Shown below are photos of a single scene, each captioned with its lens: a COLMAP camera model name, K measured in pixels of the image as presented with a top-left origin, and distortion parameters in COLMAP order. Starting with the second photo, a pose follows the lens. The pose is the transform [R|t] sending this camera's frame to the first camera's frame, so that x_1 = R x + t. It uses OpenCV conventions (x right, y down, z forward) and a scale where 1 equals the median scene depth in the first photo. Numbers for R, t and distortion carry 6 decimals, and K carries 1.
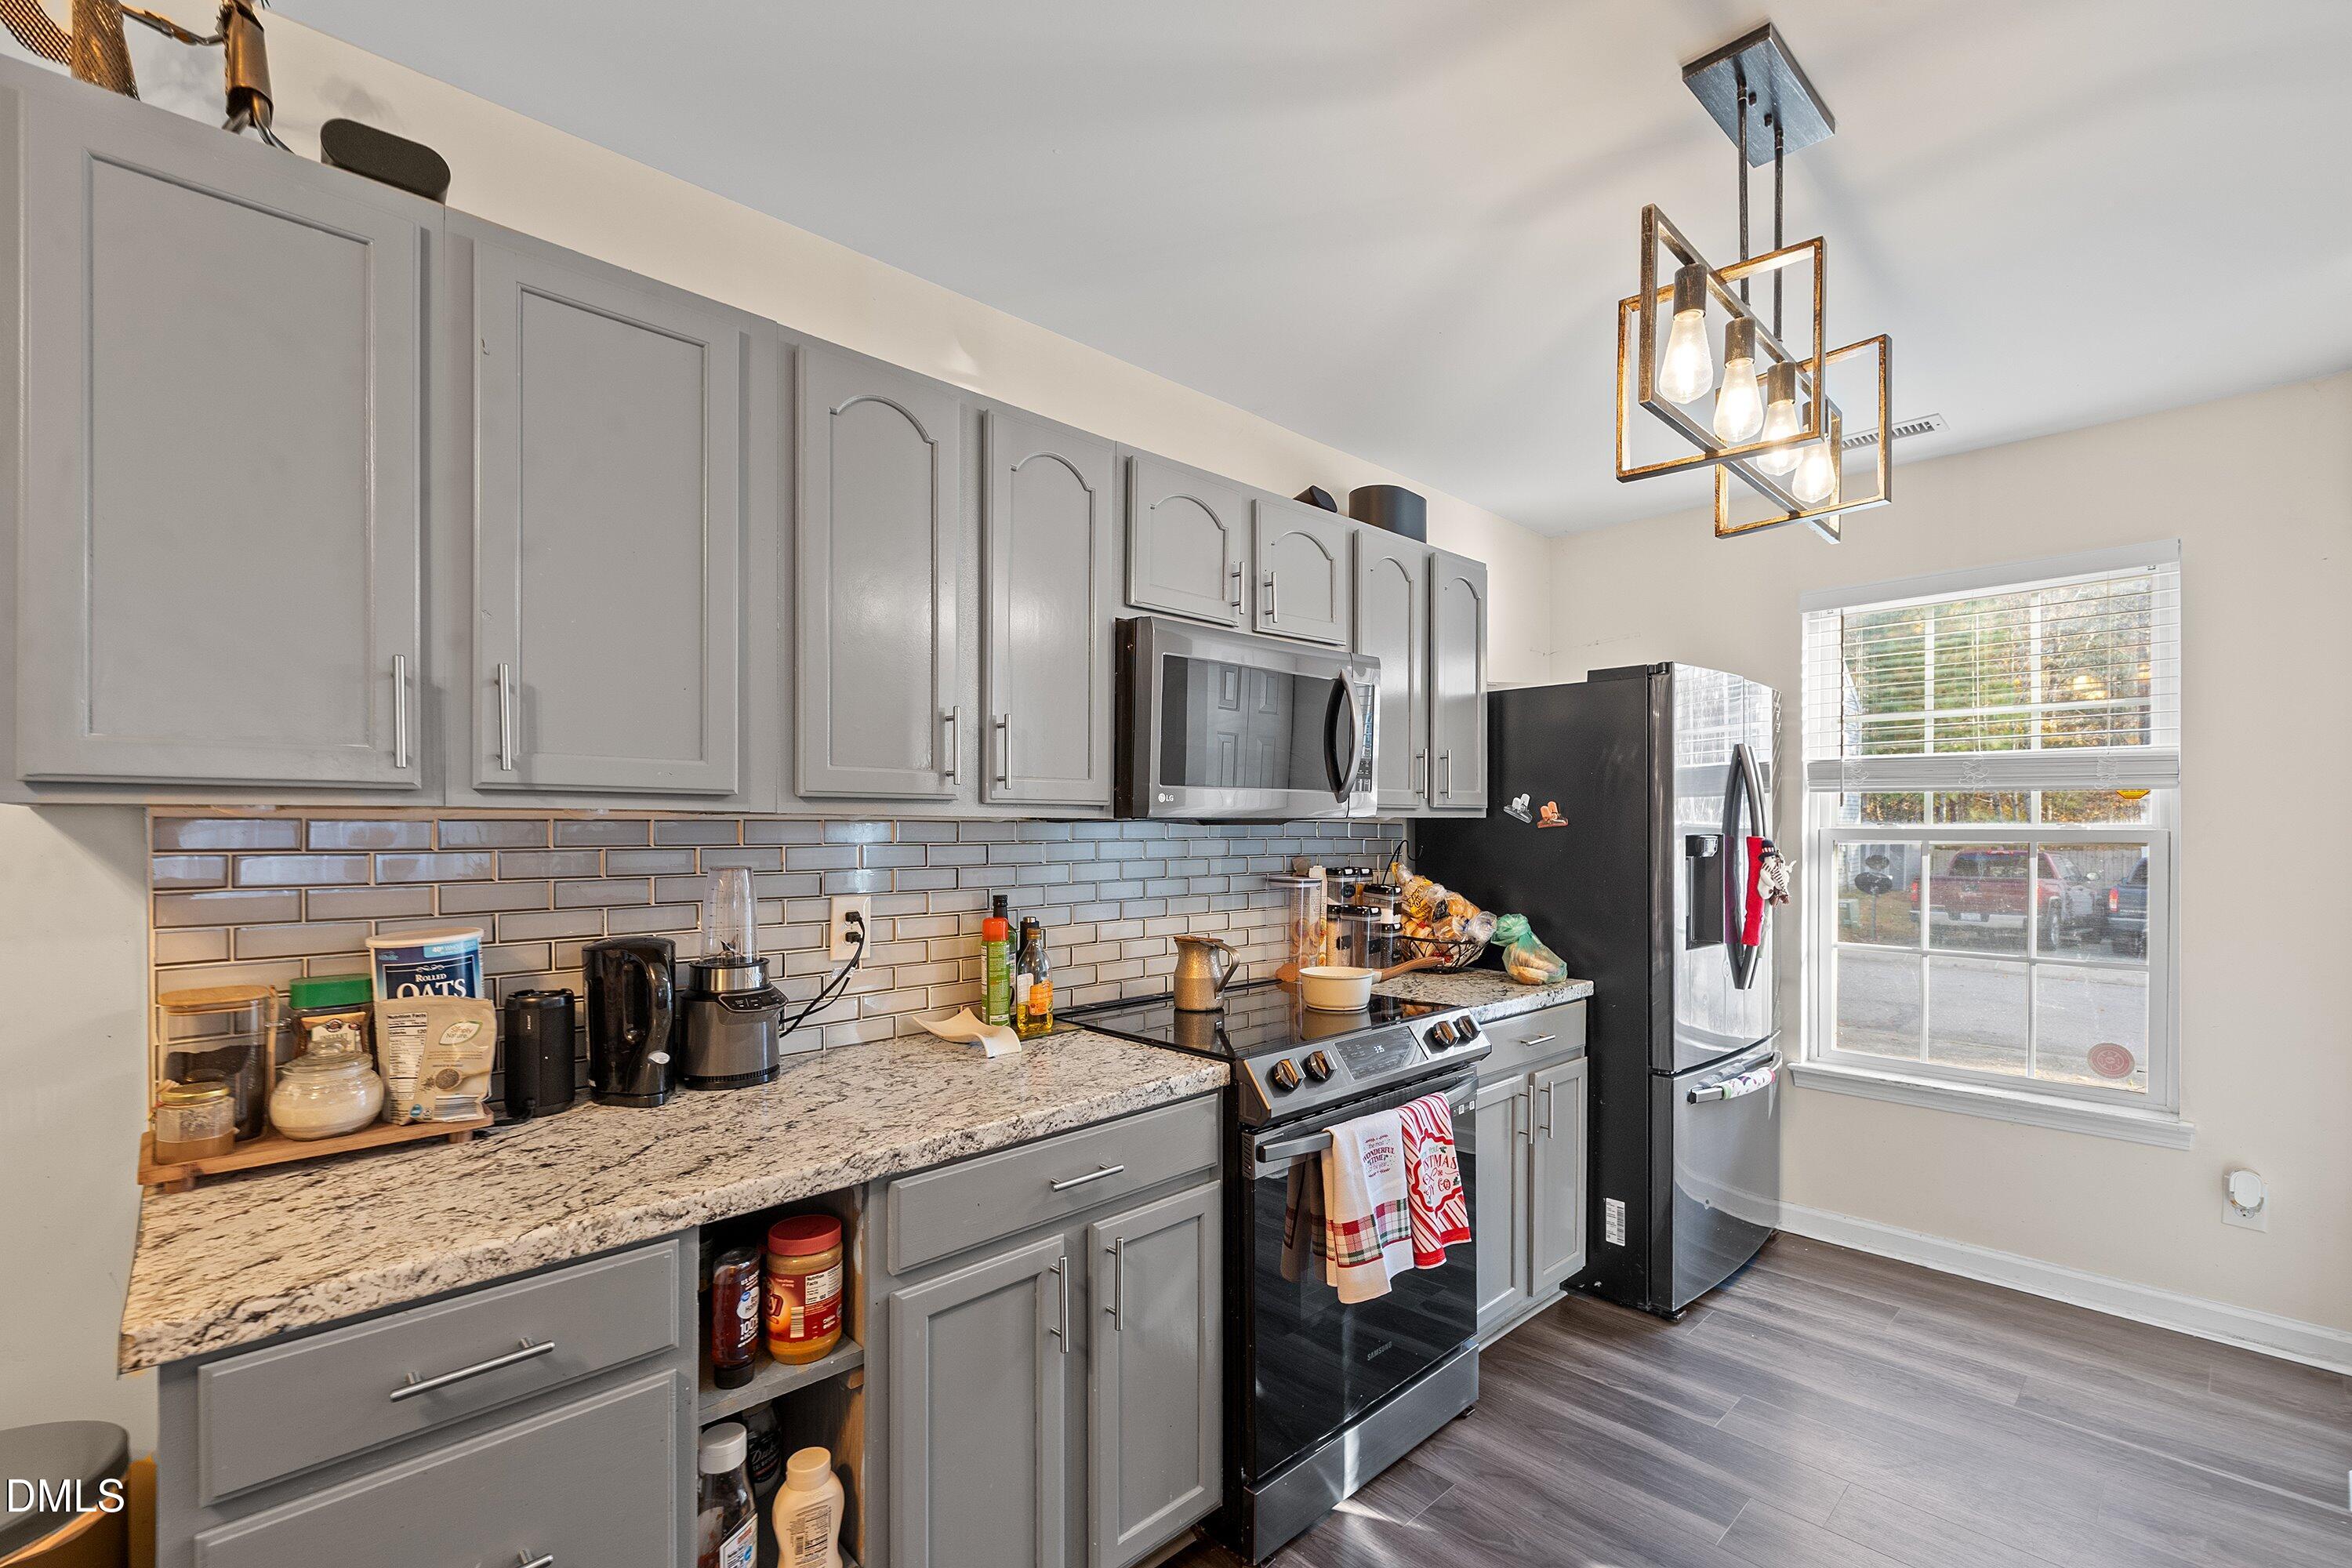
lens RADIAL K [[1021.2, 0, 1181.7], [0, 1021.2, 821.0], [0, 0, 1]] dist [0.001077, 0.000115]
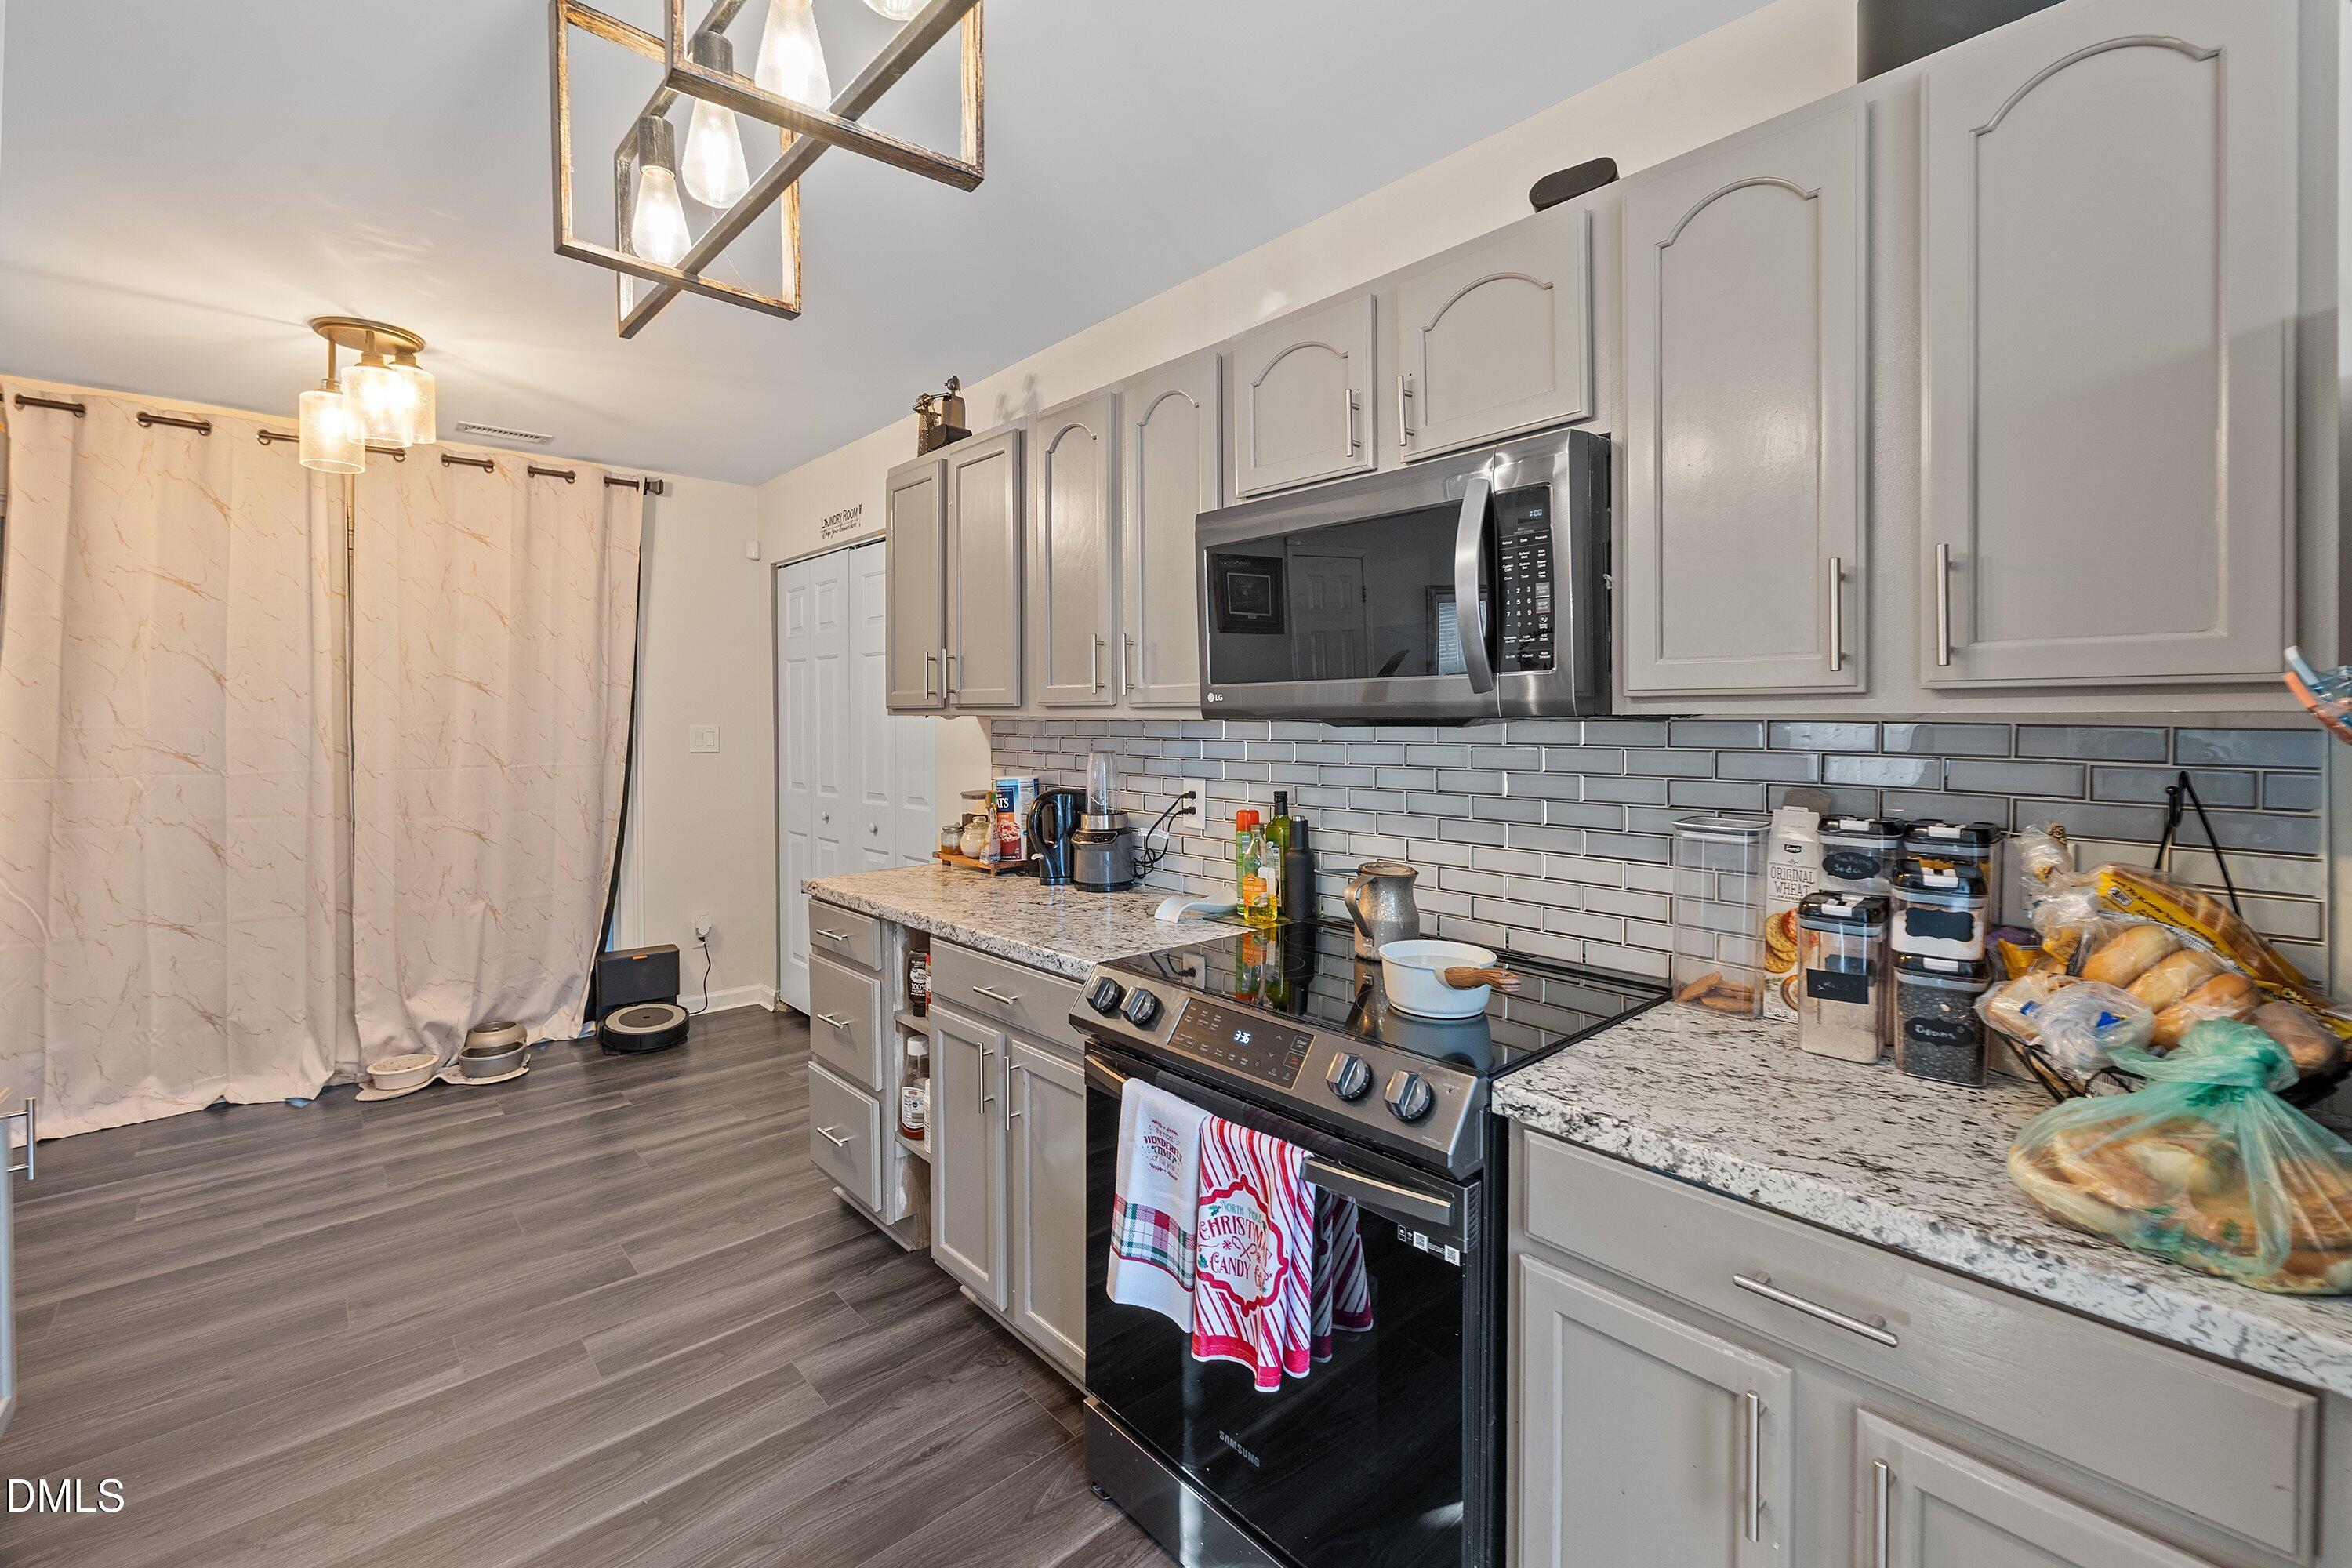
lens RADIAL K [[1004.3, 0, 1183.7], [0, 1004.3, 721.3], [0, 0, 1]] dist [-0.000715, 0.000003]
pose [[-0.024713, 0.001762, -0.999693, 1.118296], [0.001508, 0.999997, 0.001725, -0.002758], [0.999693, -0.001465, -0.024716, 1.203005]]
